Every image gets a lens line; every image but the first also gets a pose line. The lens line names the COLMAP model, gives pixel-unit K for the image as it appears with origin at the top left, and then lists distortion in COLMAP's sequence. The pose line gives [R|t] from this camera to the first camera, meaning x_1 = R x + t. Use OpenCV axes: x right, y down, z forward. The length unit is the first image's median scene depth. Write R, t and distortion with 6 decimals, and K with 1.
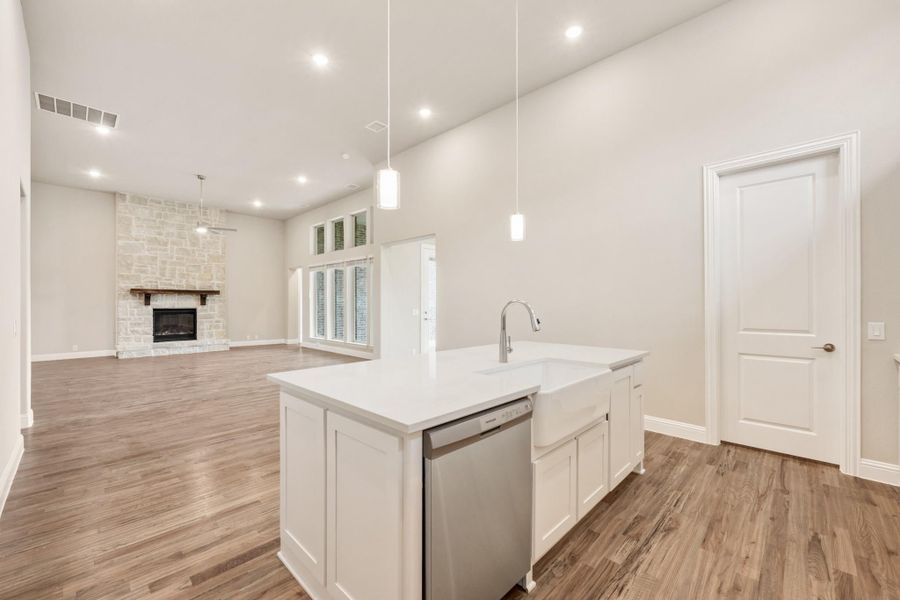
lens RADIAL K [[367.0, 0, 449.5], [0, 367.0, 304.7], [0, 0, 1]] dist [-0.001254, -0.000125]
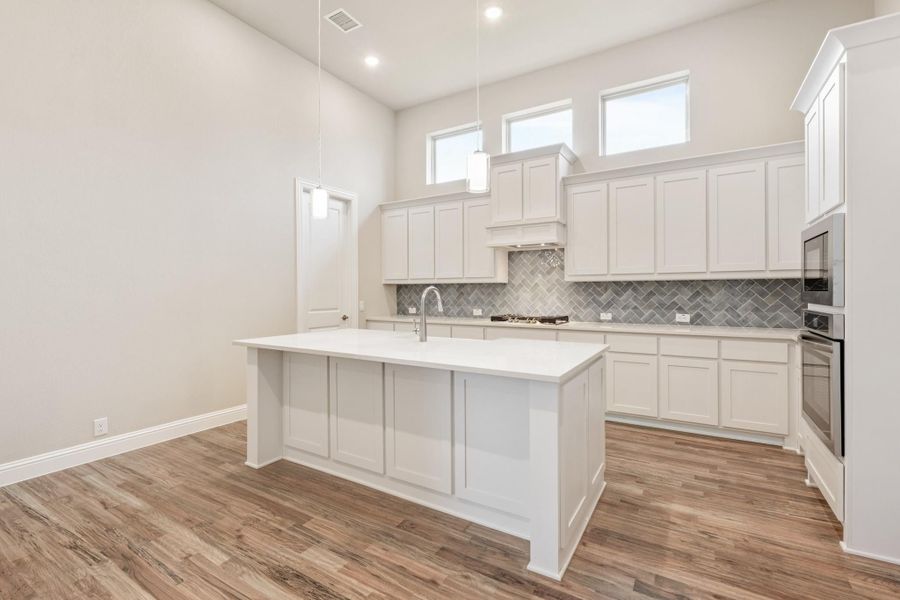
lens RADIAL K [[407.7, 0, 449.1], [0, 407.7, 292.3], [0, 0, 1]] dist [-0.001039, -0.000039]
pose [[-0.222195, 0.000609, 0.975002, -0.268144], [0.005096, 0.999987, 0.000537, 0.001522], [-0.974989, 0.005088, -0.222195, 0.292317]]
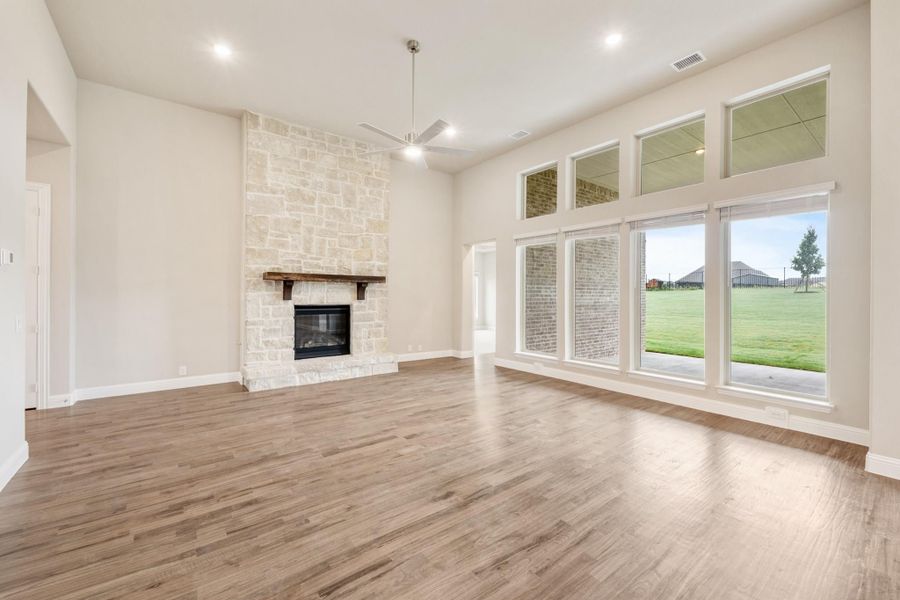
lens RADIAL K [[368.1, 0, 452.7], [0, 368.1, 297.0], [0, 0, 1]] dist [-0.000843, -0.000089]
pose [[0.990515, 0.007024, -0.137228, -0.455724], [-0.007077, 0.999975, 0.000097, -0.004958], [0.137225, 0.000875, 0.990539, 0.421277]]
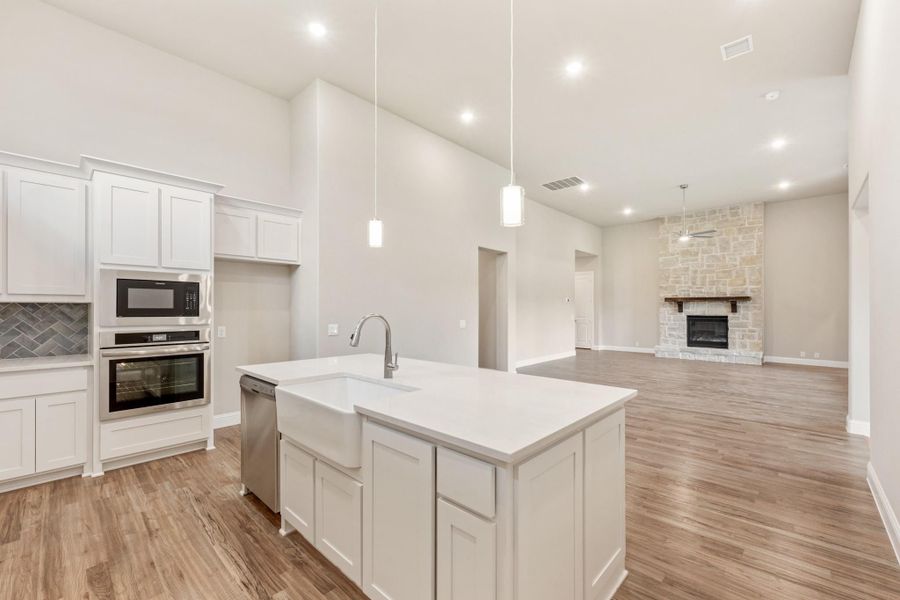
lens RADIAL K [[372.5, 0, 450.6], [0, 372.5, 306.8], [0, 0, 1]] dist [-0.000712, -0.000085]
pose [[0.018072, -0.005773, -0.999820, 0.278427], [-0.003161, 0.999978, -0.005831, -0.006050], [0.999832, 0.003266, 0.018054, 0.279091]]
